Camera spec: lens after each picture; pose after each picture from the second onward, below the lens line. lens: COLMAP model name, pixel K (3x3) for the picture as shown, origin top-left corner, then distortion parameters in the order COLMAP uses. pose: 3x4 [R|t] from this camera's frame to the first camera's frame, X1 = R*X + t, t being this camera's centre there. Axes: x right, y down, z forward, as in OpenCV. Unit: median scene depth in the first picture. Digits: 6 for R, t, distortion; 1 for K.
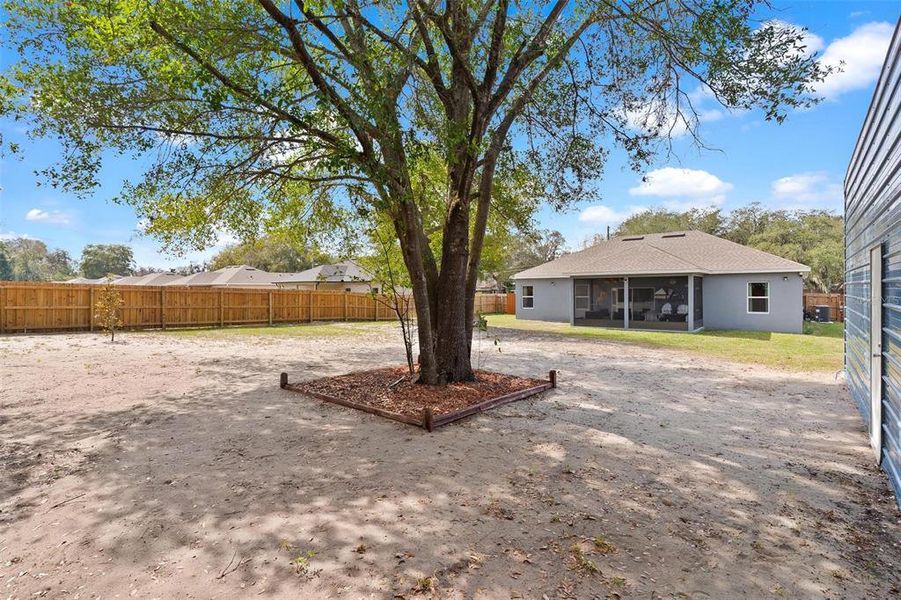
lens RADIAL K [[440.6, 0, 450.7], [0, 440.6, 293.1], [0, 0, 1]] dist [0.000171, 0.000038]
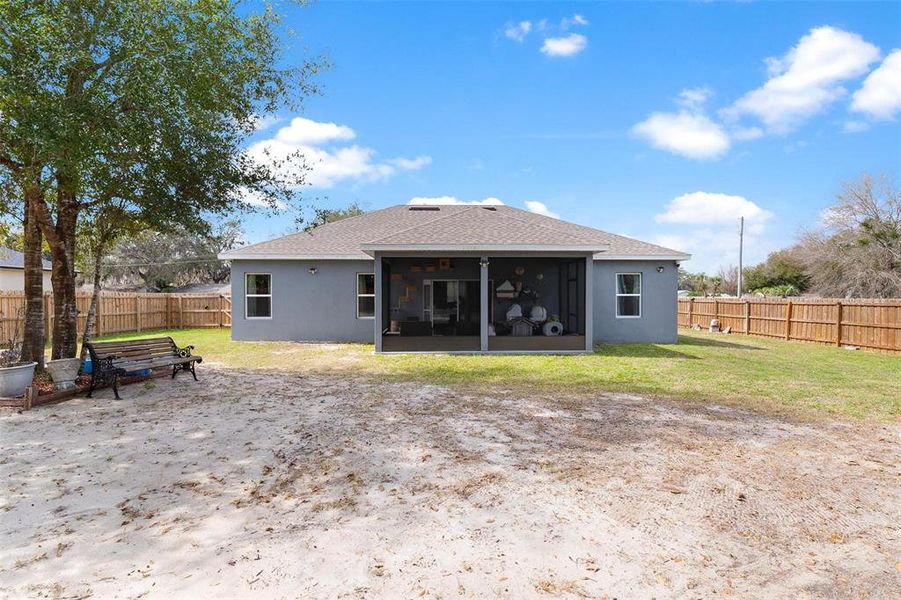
lens RADIAL K [[440.6, 0, 450.7], [0, 440.6, 293.1], [0, 0, 1]] dist [0.000171, 0.000038]
pose [[0.743815, 0.014249, 0.668234, 0.000928], [-0.002091, 0.999817, -0.018992, 0.019462], [-0.668382, 0.012729, 0.743709, 0.608538]]
